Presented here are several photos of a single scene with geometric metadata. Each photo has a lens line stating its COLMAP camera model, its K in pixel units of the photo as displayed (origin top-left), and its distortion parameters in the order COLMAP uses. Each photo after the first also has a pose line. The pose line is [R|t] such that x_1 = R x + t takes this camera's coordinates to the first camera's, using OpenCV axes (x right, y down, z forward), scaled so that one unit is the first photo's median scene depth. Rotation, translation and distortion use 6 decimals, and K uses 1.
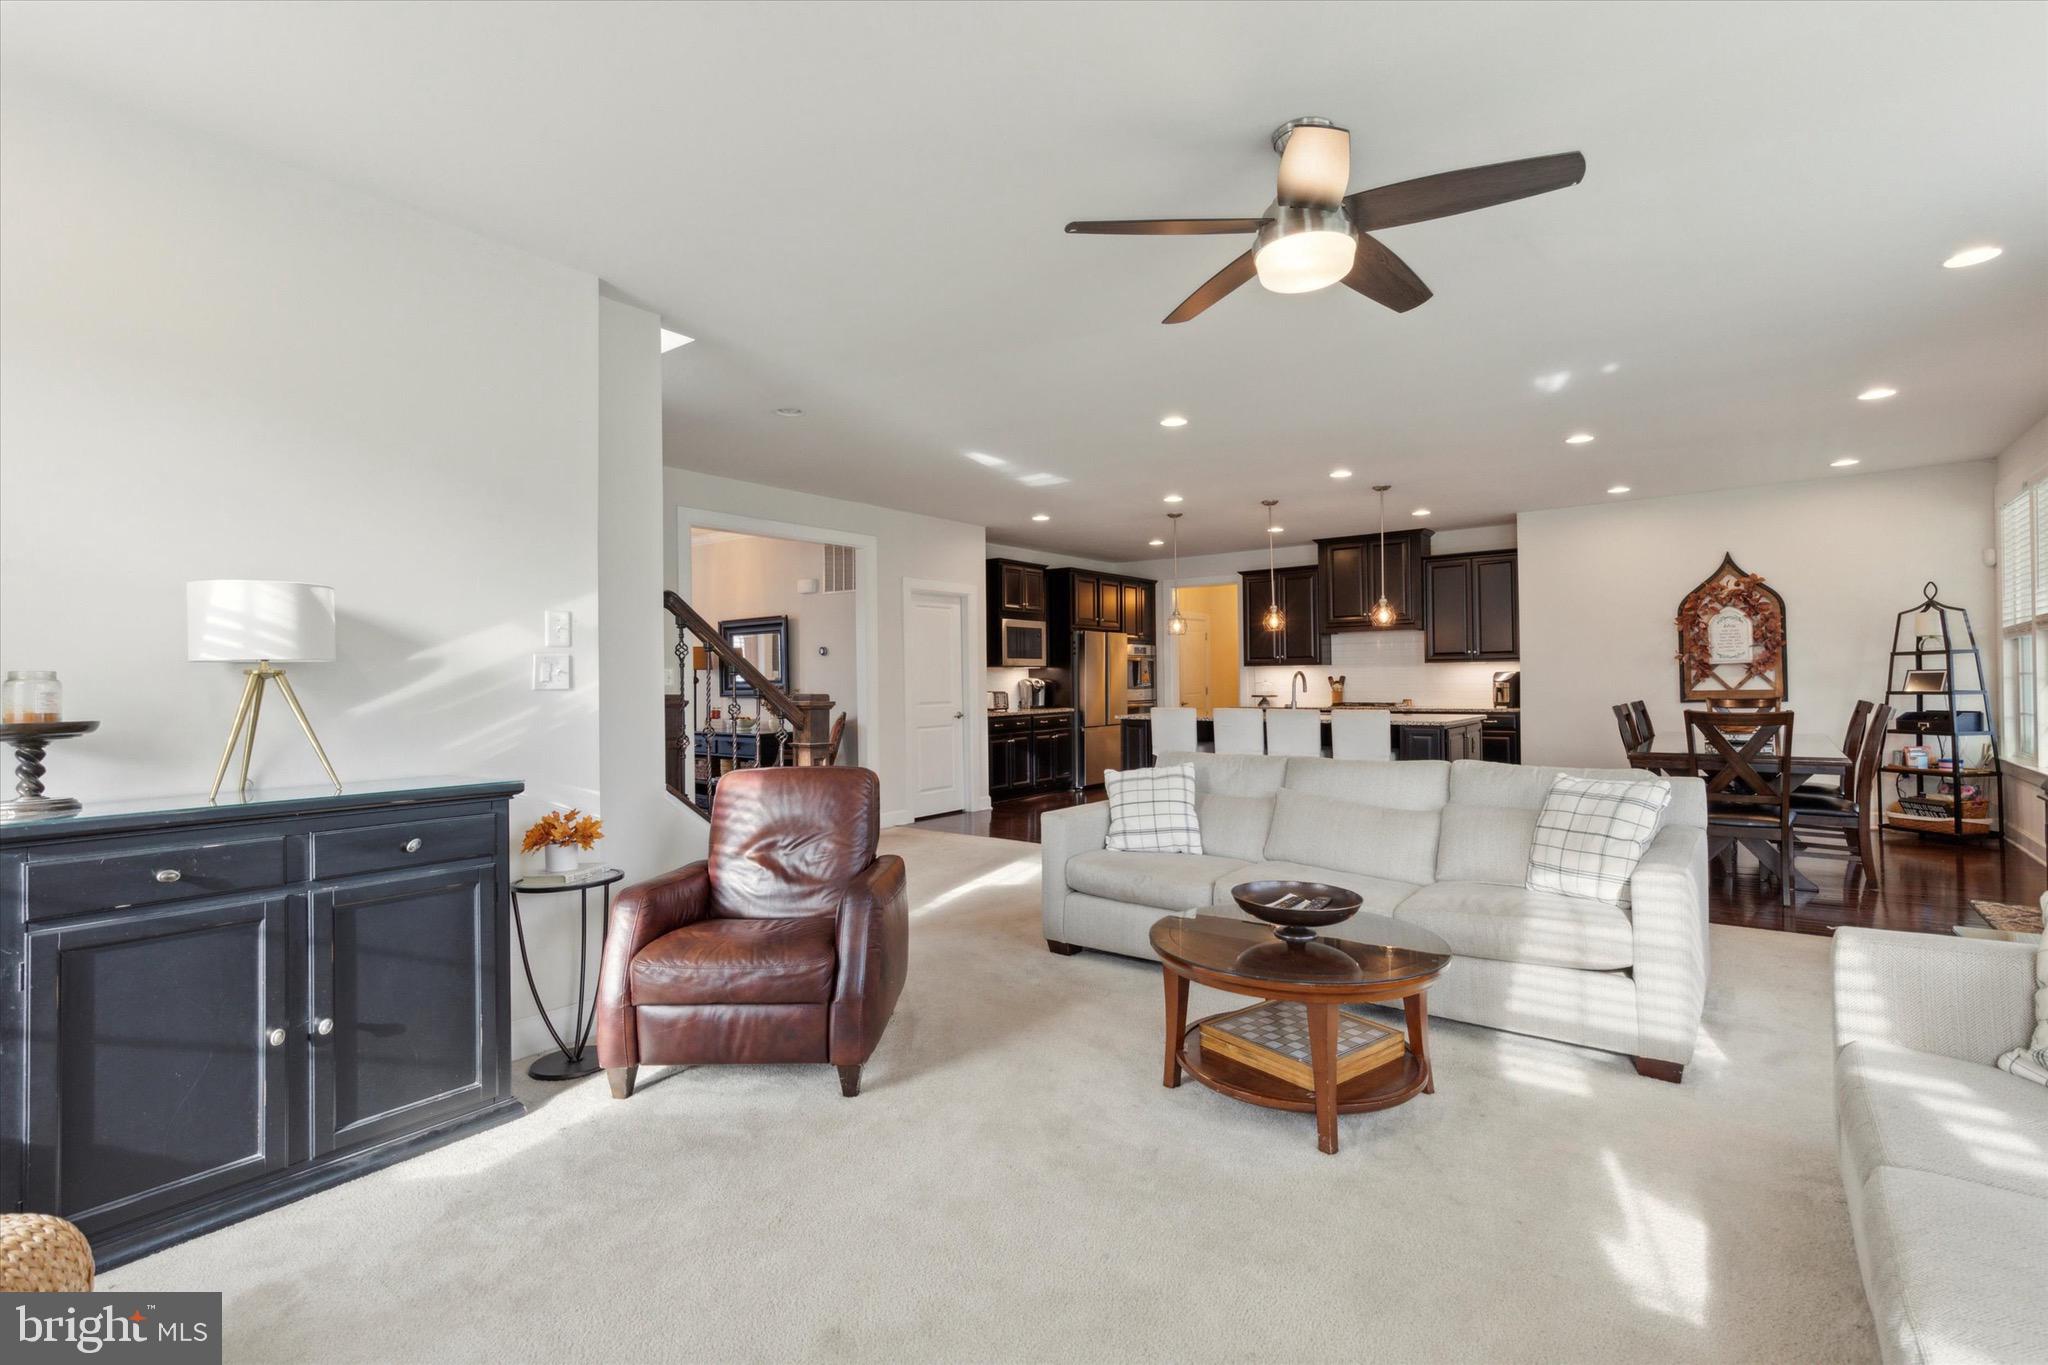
lens RADIAL K [[944.5, 0, 1020.4], [0, 944.5, 678.8], [0, 0, 1]] dist [0.003571, 0.000845]
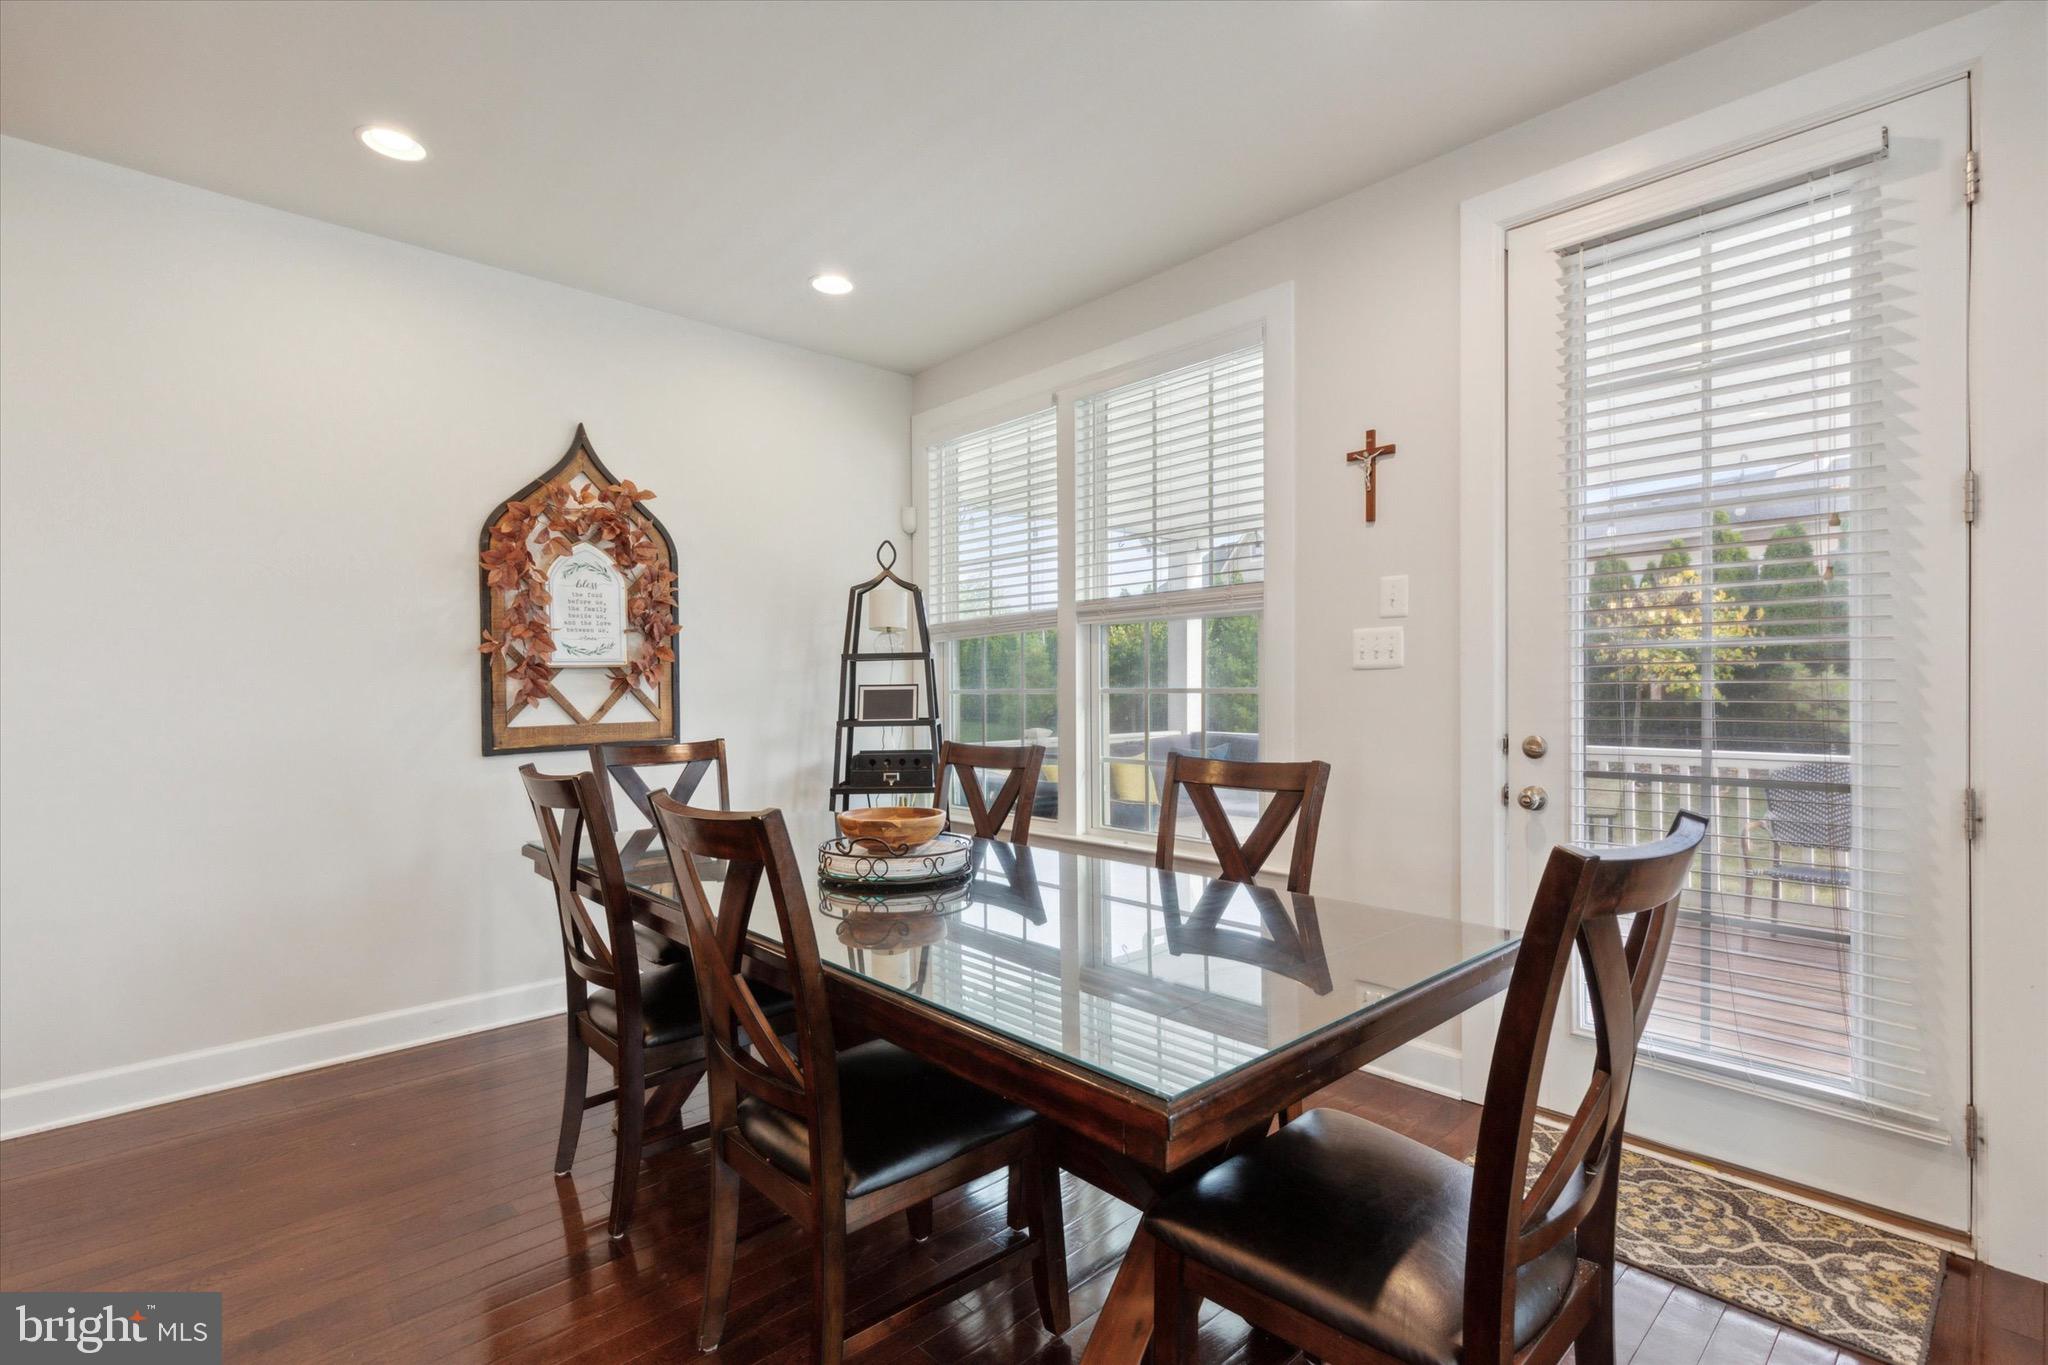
lens RADIAL K [[944.5, 0, 1032.4], [0, 944.5, 694.5], [0, 0, 1]] dist [0.003571, 0.000845]
pose [[0.154018, 0.010884, 0.988008, 0.333384], [0.004451, 0.999922, -0.011709, 0.003853], [-0.988058, 0.006201, 0.153957, 0.721882]]
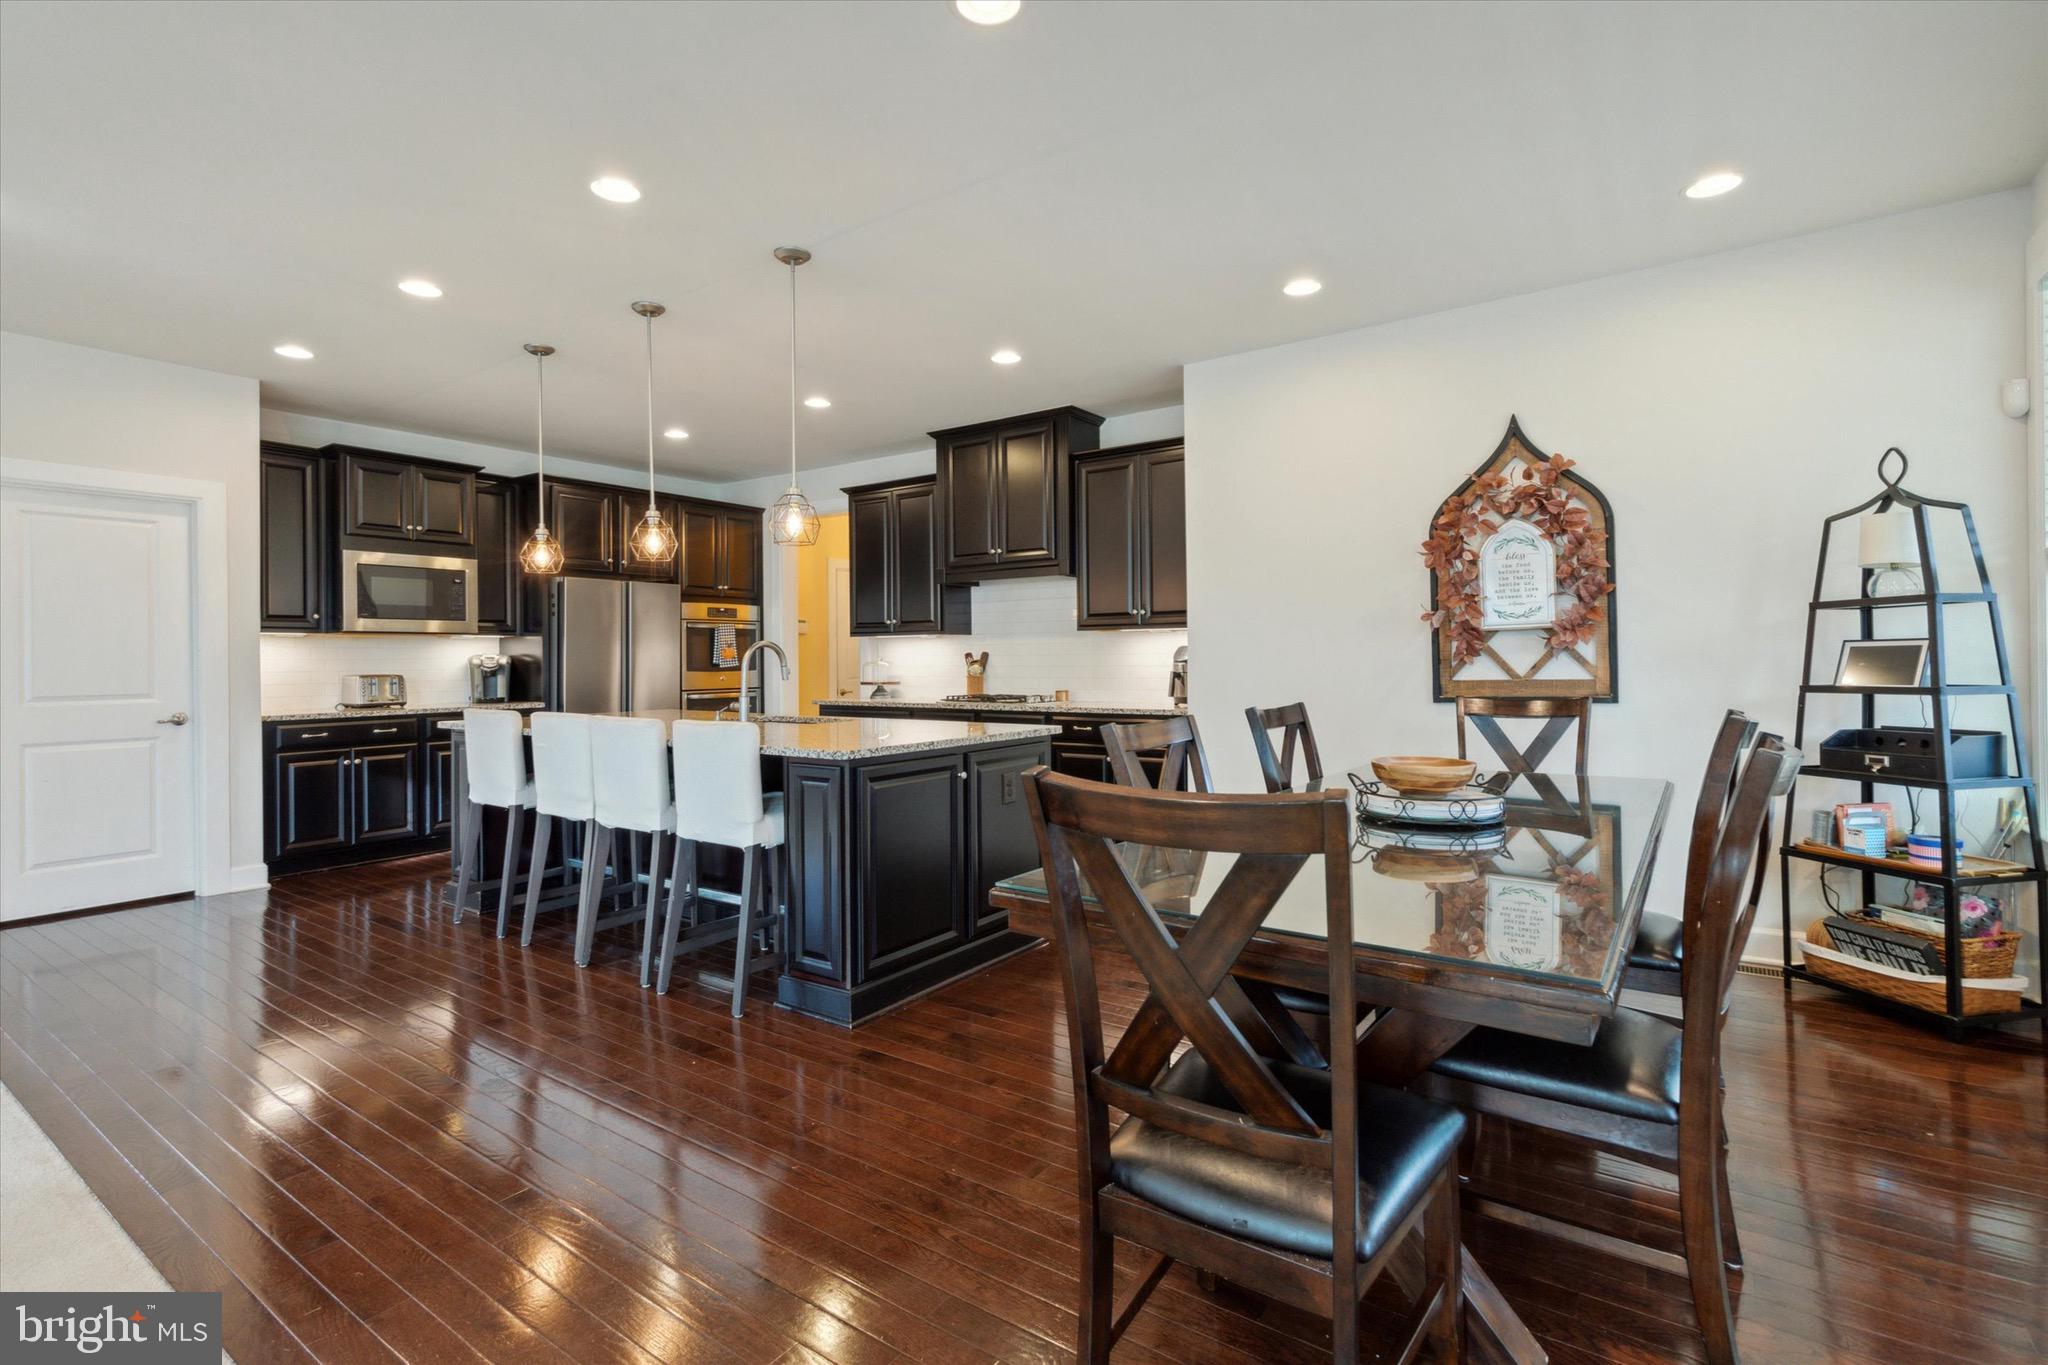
lens RADIAL K [[944.5, 0, 1027.2], [0, 944.5, 659.0], [0, 0, 1]] dist [0.003571, 0.000845]
pose [[0.998992, 0.004003, 0.044715, 0.462194], [-0.004038, 0.999992, 0.000694, 0.001360], [-0.044712, -0.000874, 0.999000, 0.496845]]
